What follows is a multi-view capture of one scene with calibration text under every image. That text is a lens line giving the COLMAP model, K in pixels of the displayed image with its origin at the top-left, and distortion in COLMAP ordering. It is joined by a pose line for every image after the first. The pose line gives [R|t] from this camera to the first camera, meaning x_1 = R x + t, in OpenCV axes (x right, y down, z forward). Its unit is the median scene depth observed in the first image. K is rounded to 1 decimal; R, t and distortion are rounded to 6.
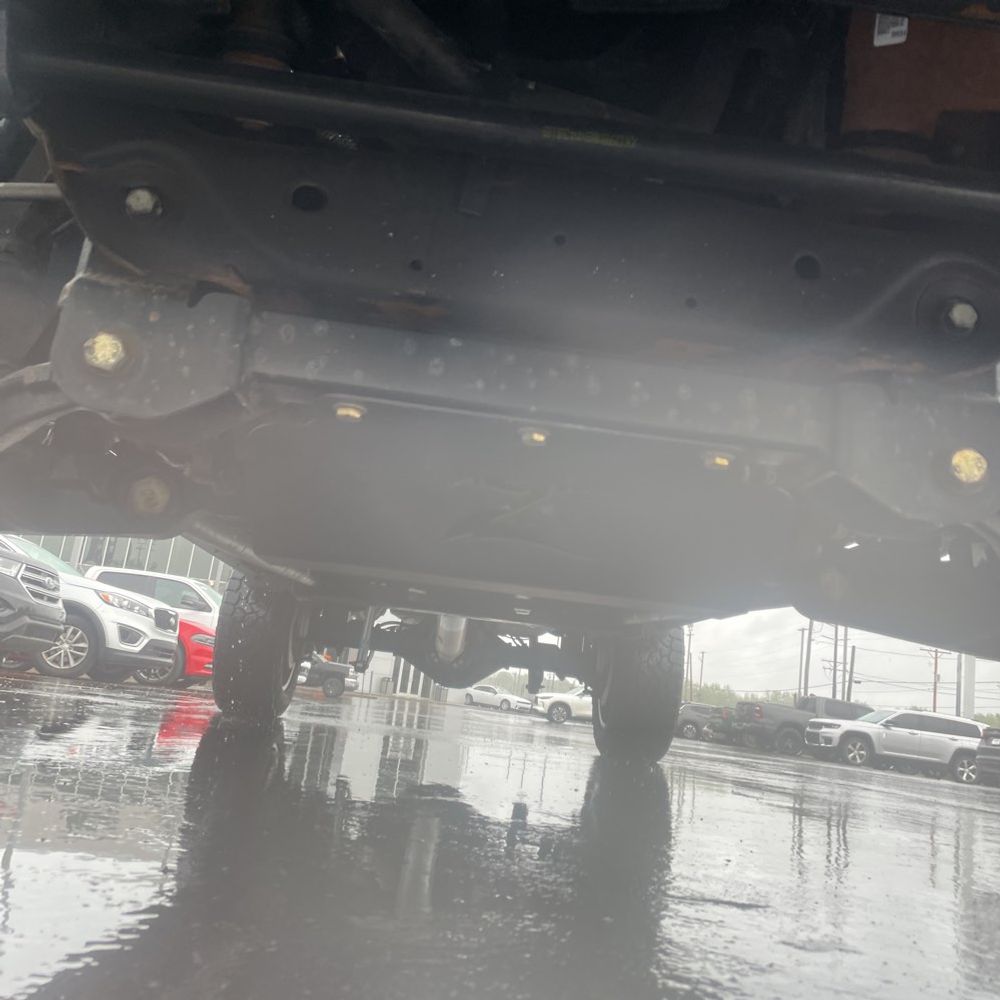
lens RADIAL K [[993.5, 0, 501.1], [0, 993.5, 494.4], [0, 0, 1]] dist [0.112349, -0.157367]
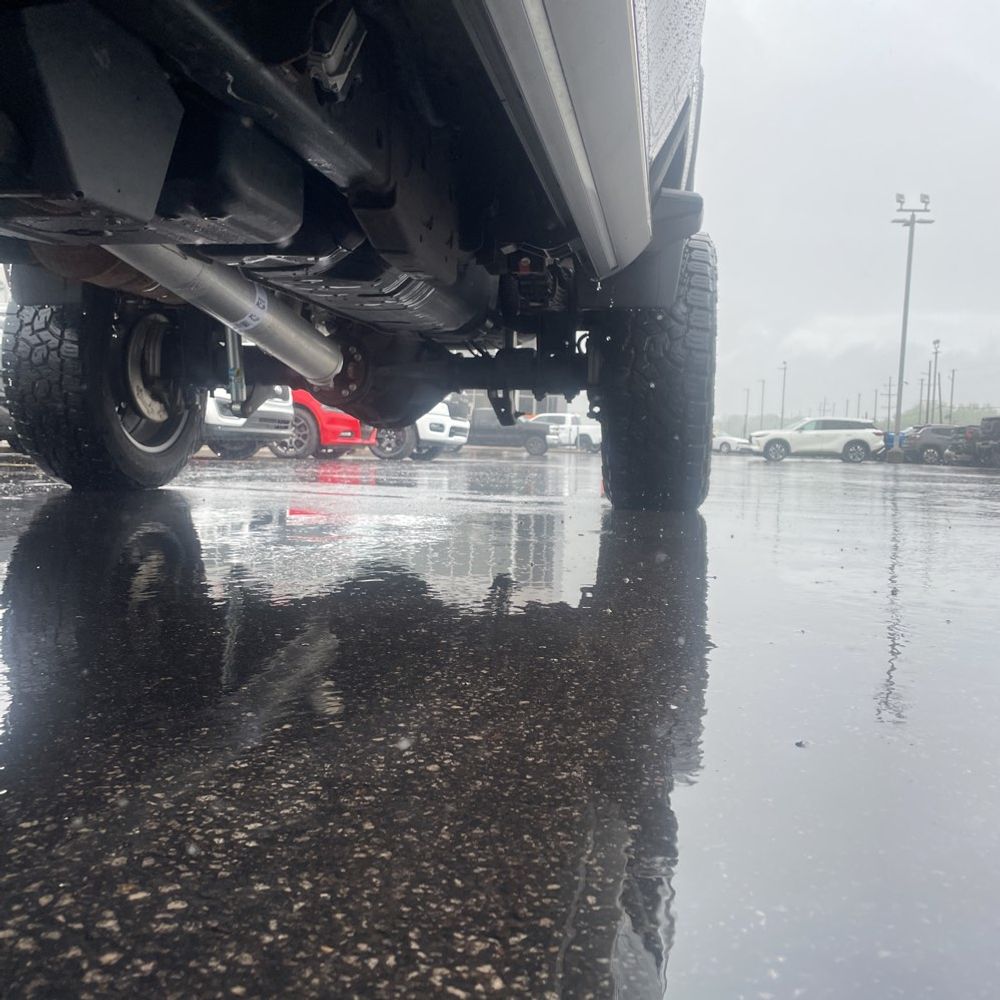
lens RADIAL K [[993.5, 0, 501.1], [0, 993.5, 494.4], [0, 0, 1]] dist [0.112349, -0.157367]
pose [[0.968667, -0.079766, -0.235204, 0.177319], [0.134144, 0.965038, 0.225183, 0.094007], [0.209019, -0.249678, 0.945501, 0.362813]]
